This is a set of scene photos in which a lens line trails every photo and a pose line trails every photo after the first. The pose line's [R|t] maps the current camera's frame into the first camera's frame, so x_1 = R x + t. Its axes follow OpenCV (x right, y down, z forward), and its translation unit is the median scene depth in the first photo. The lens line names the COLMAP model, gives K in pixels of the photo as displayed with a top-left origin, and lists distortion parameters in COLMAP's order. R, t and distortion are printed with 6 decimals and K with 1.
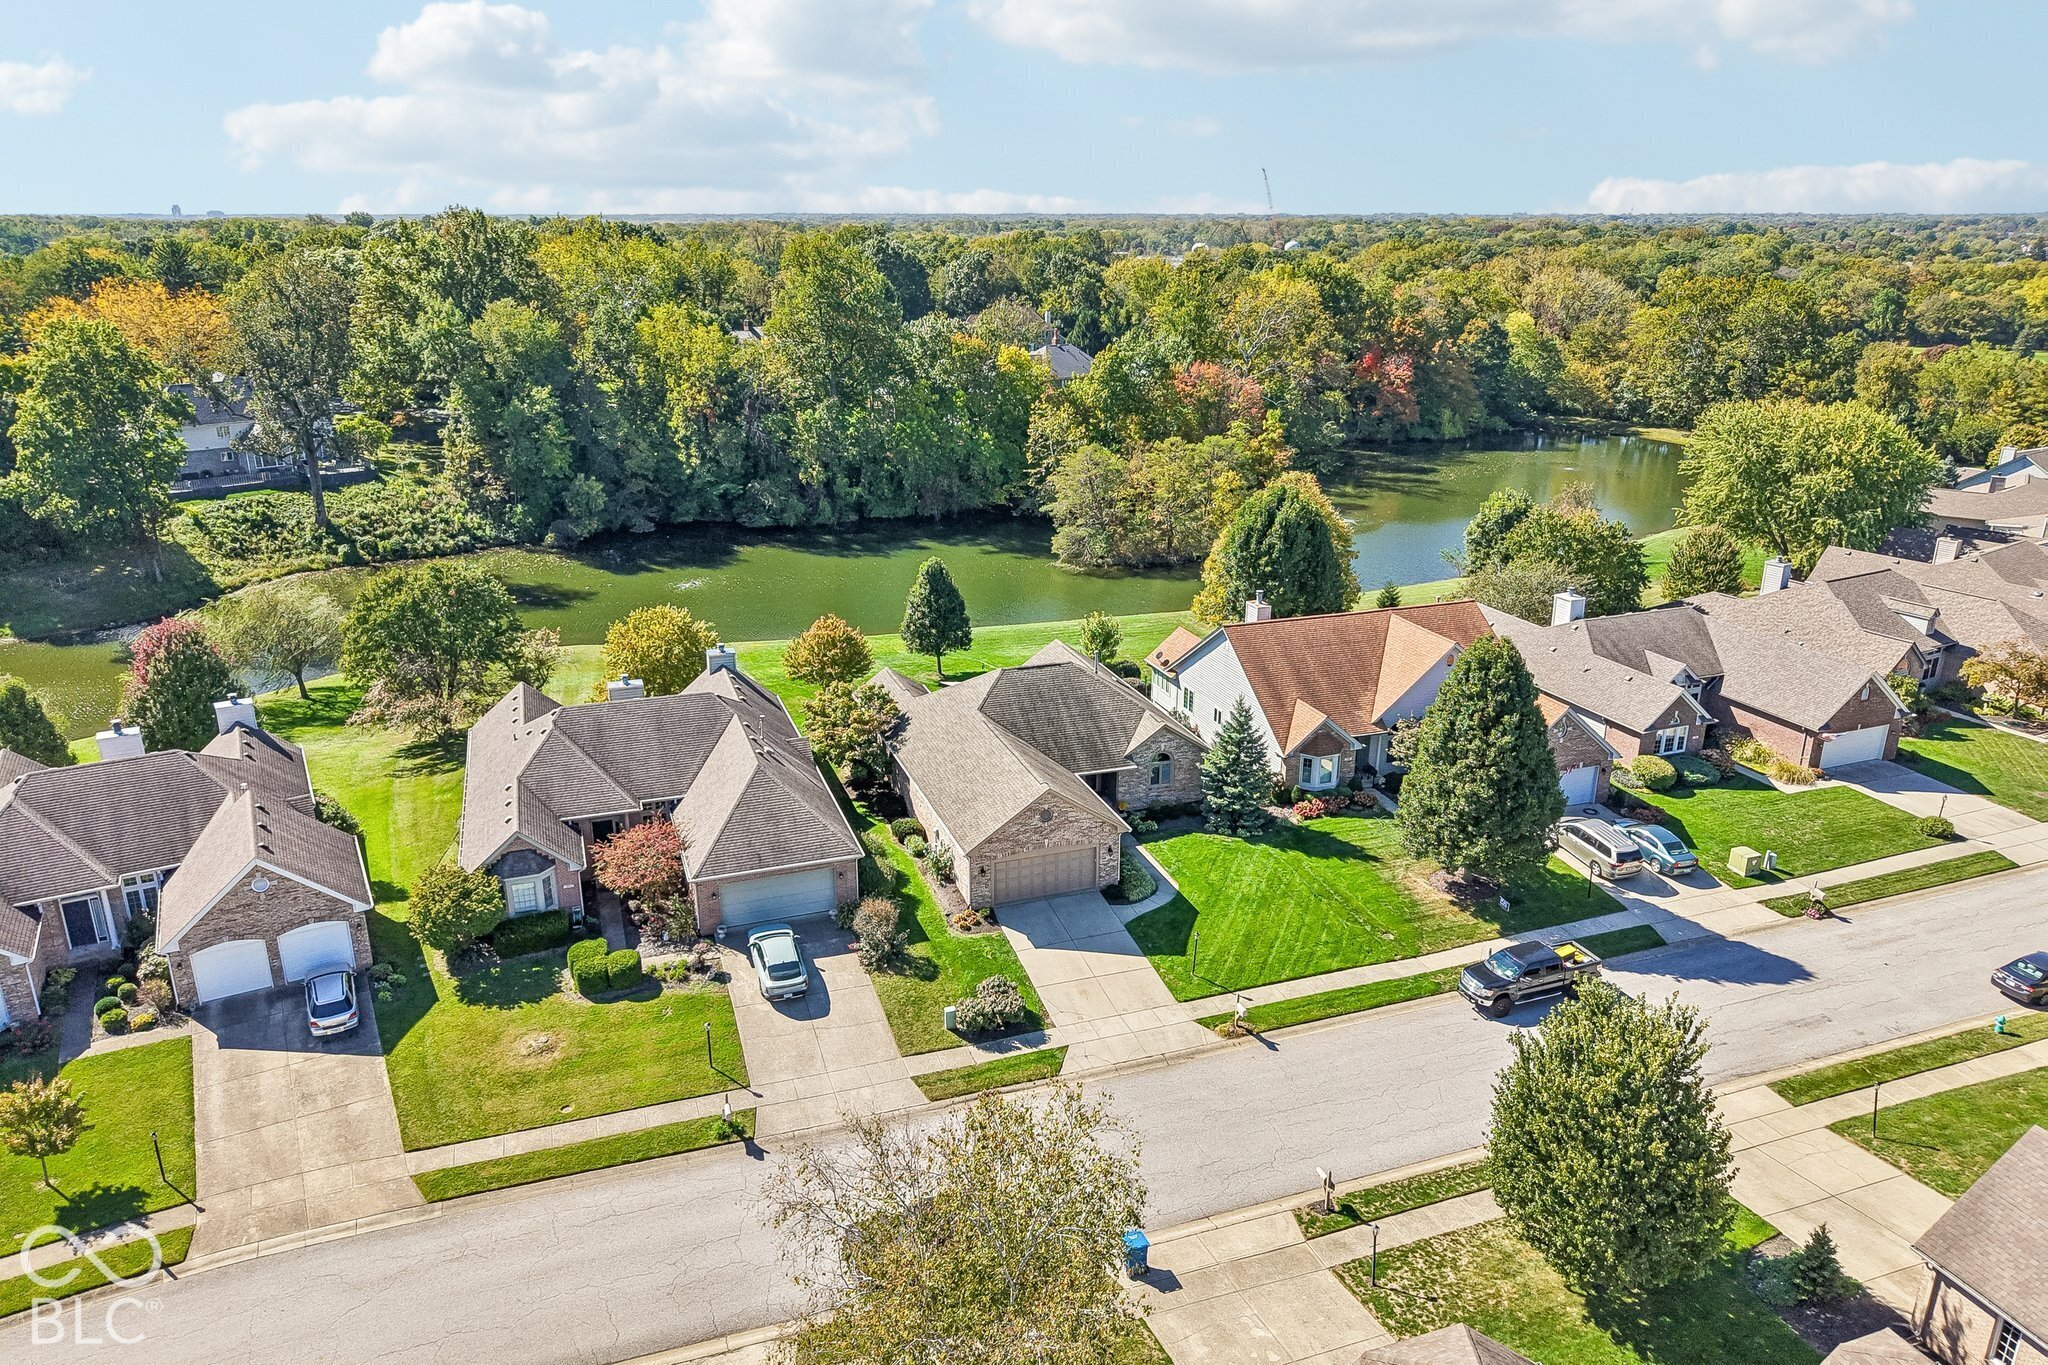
lens RADIAL K [[1377.6, 0, 1024.0], [0, 1377.6, 682.5], [0, 0, 1]] dist [-0.006471, -0.002394]
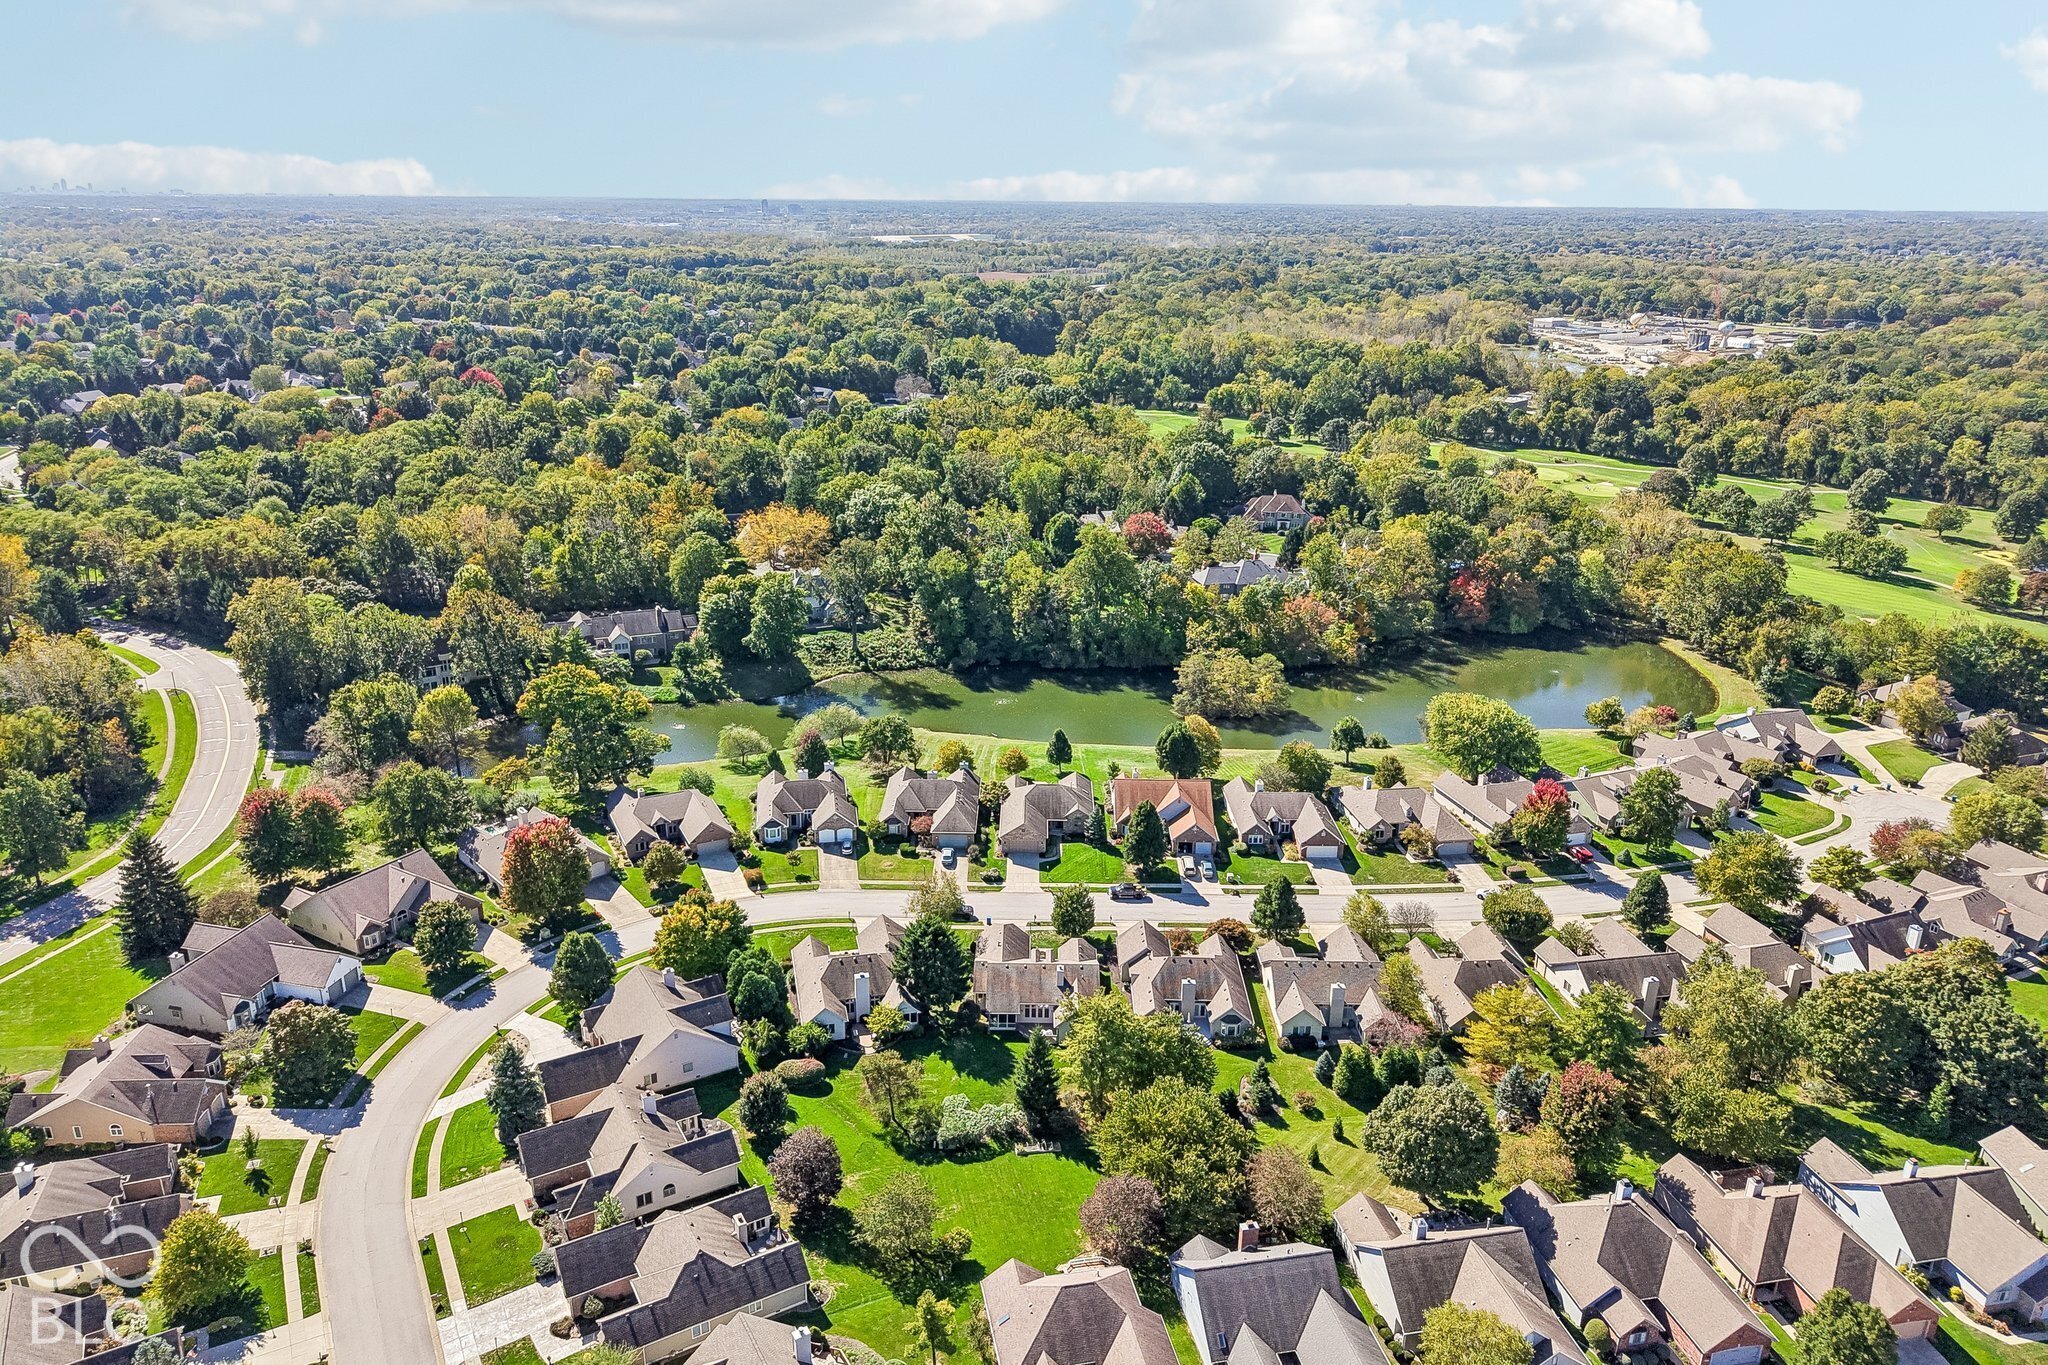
lens RADIAL K [[1370.6, 0, 1024.0], [0, 1370.6, 682.5], [0, 0, 1]] dist [0.018841, -0.013299]
pose [[0.938622, 0.122277, -0.322548, 1.153151], [-0.117869, 0.992473, 0.033242, -0.419410], [0.324185, 0.006817, 0.945969, -2.487232]]
